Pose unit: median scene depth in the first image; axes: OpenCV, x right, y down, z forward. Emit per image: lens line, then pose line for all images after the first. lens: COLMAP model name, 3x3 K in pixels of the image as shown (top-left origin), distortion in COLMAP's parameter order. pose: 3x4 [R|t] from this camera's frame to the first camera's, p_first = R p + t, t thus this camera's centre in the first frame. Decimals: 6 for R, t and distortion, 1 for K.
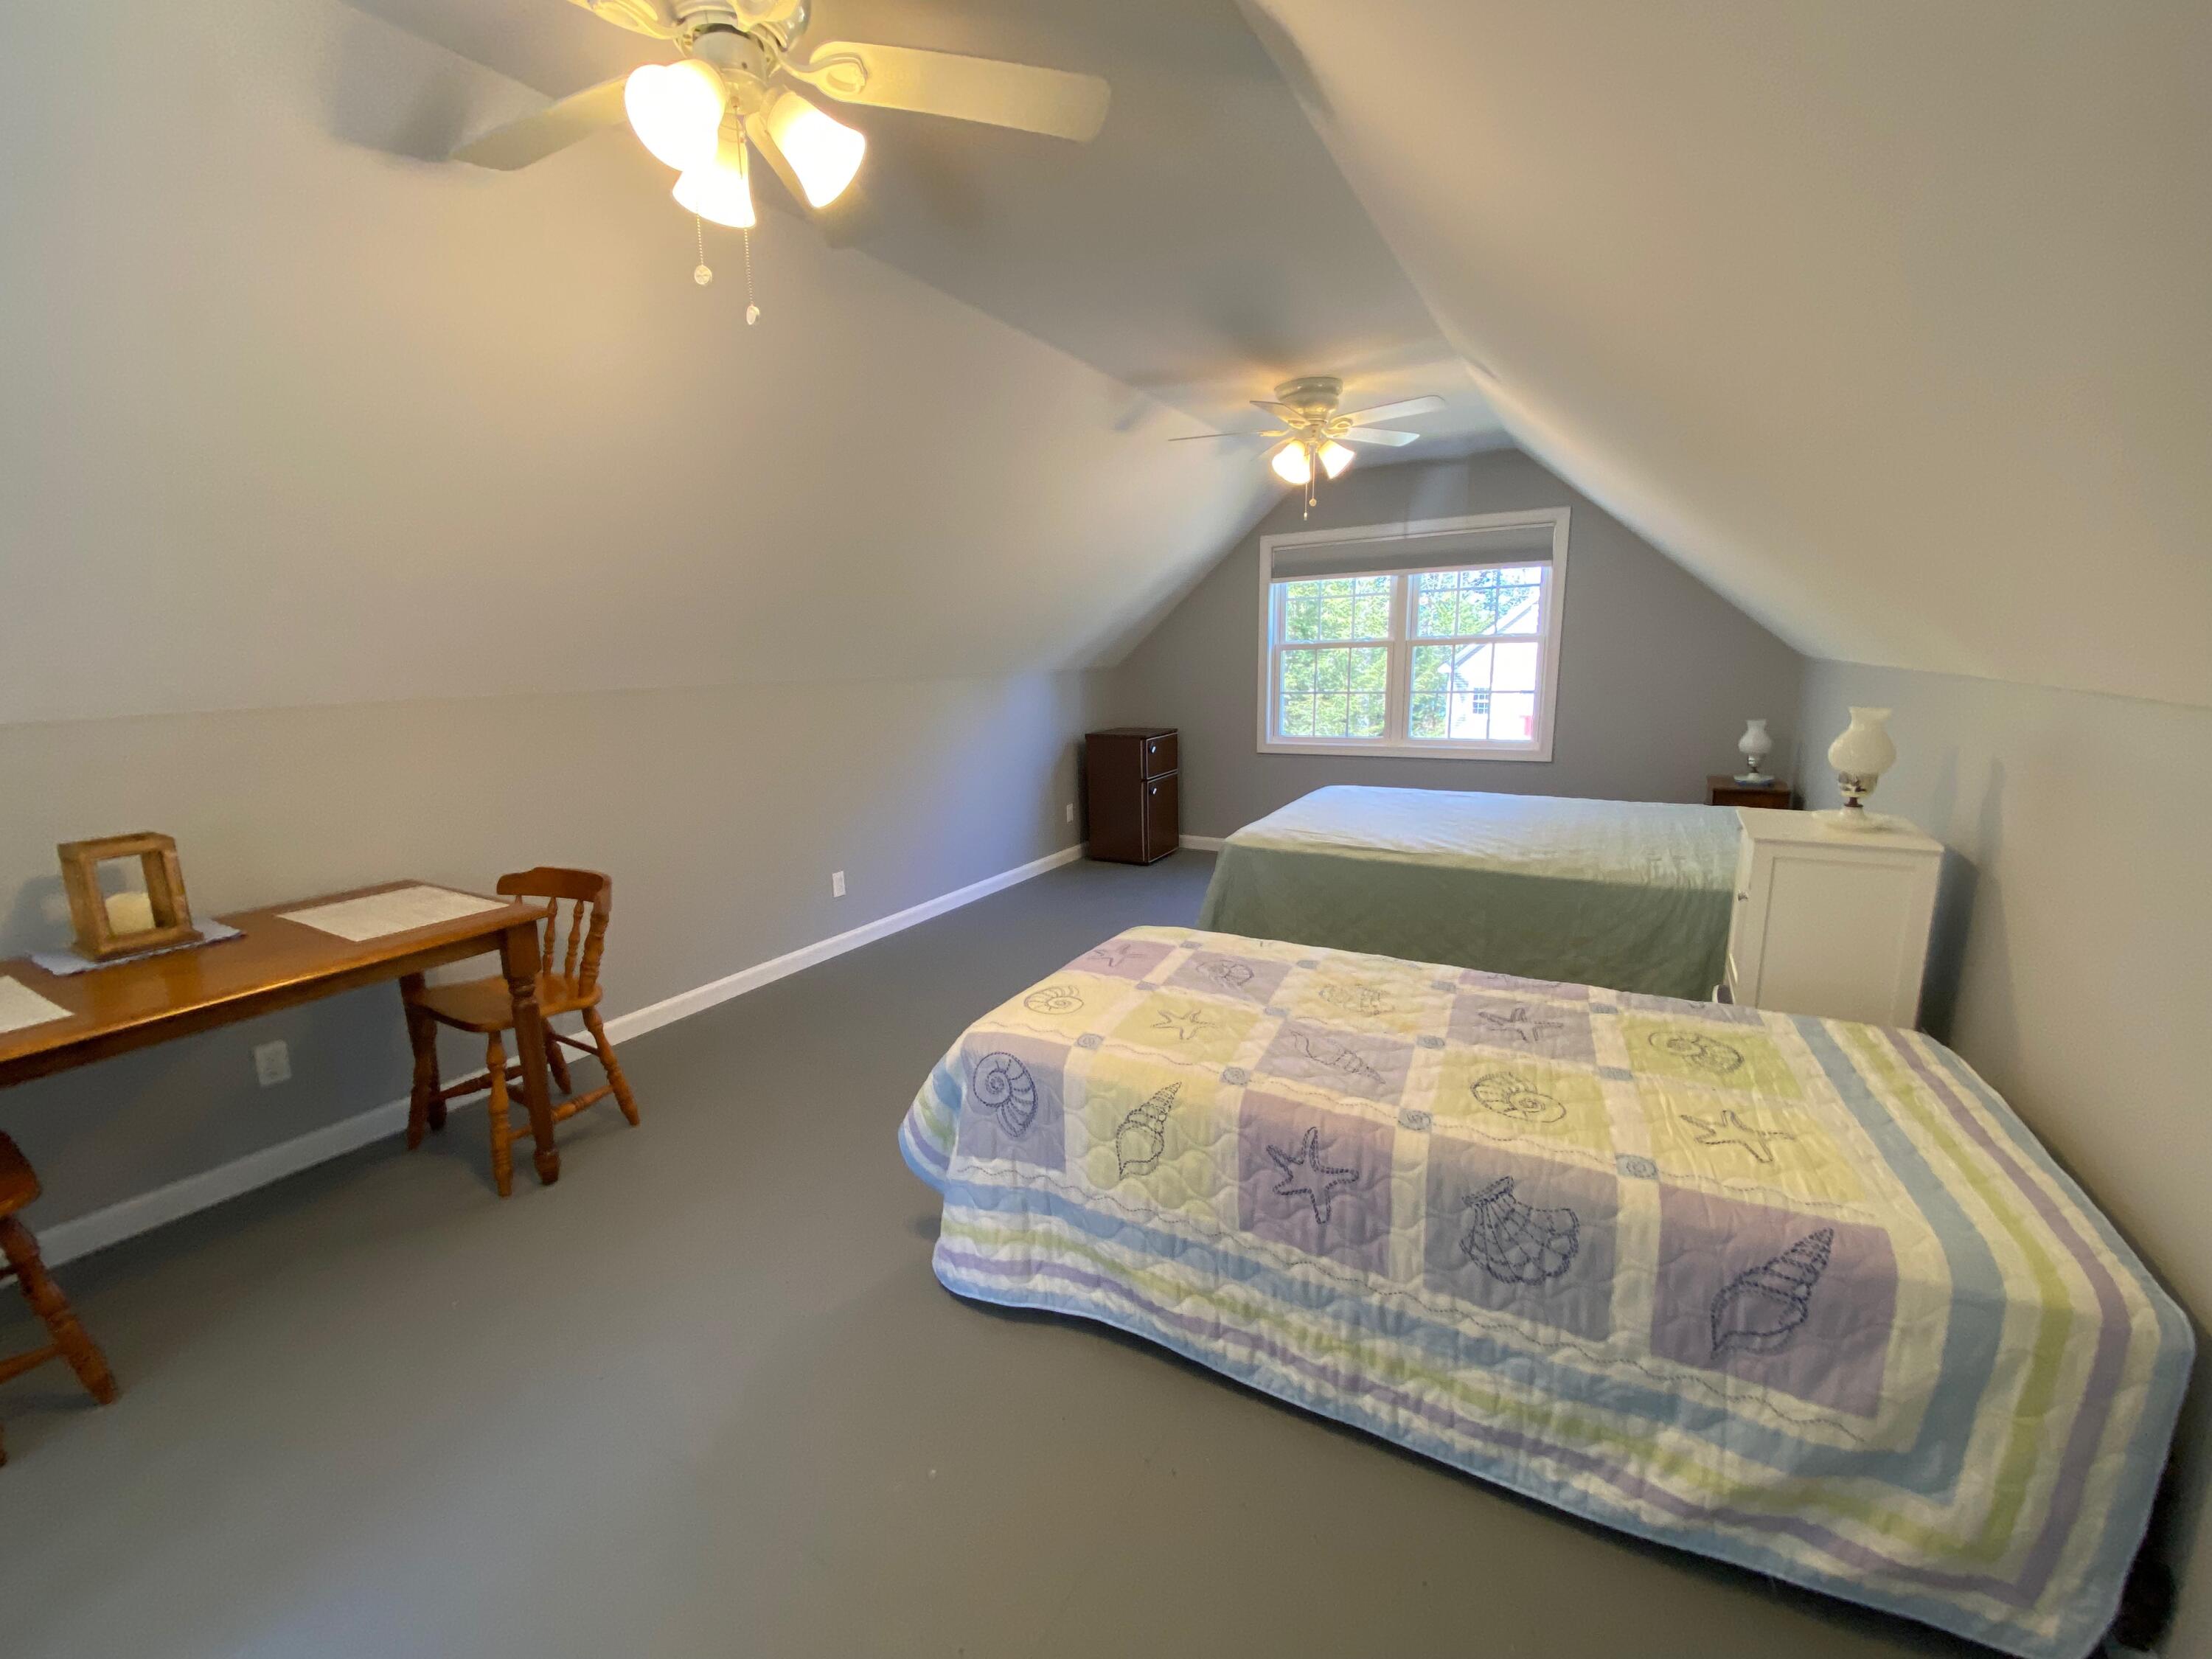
lens RADIAL K [[900.4, 0, 1106.0], [0, 900.4, 829.5], [0, 0, 1]] dist [0.000701, -0.006802]
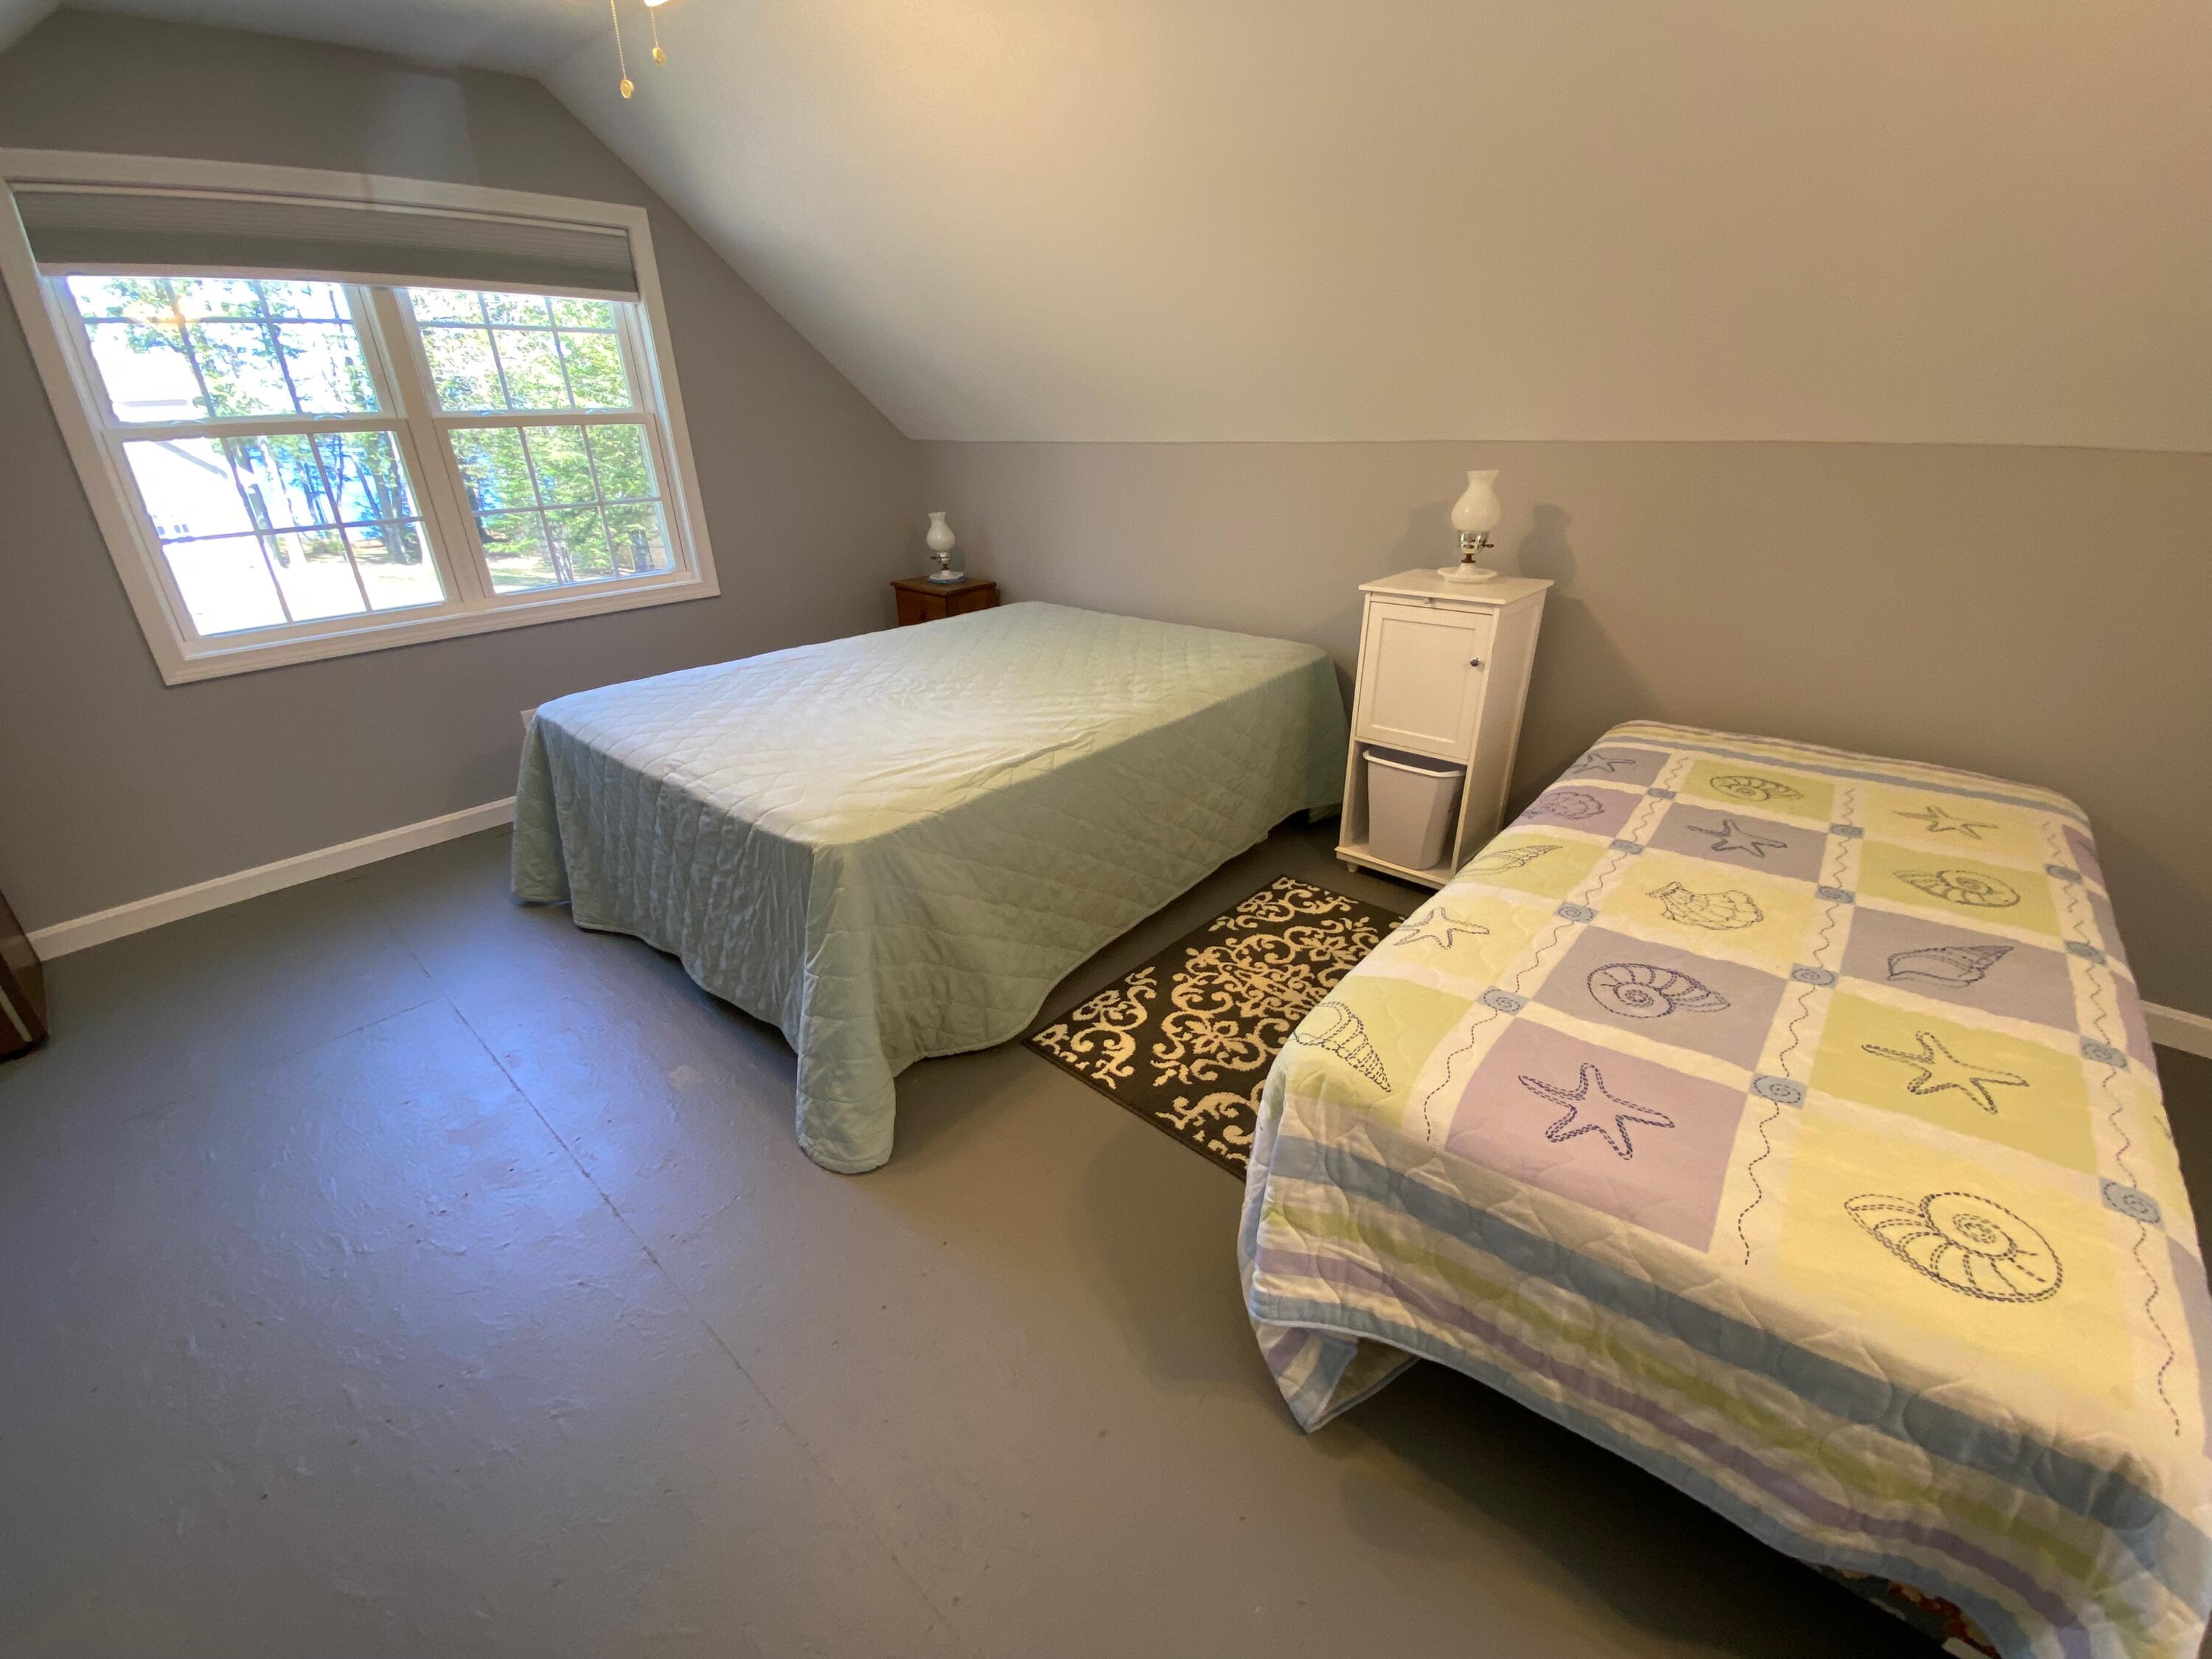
lens RADIAL K [[900.4, 0, 1106.0], [0, 900.4, 829.5], [0, 0, 1]] dist [0.000701, -0.006802]
pose [[0.204244, -0.384650, 0.900183, -0.275404], [0.205890, 0.915877, 0.344641, -0.134282], [-0.957023, 0.114948, 0.266258, 0.779883]]
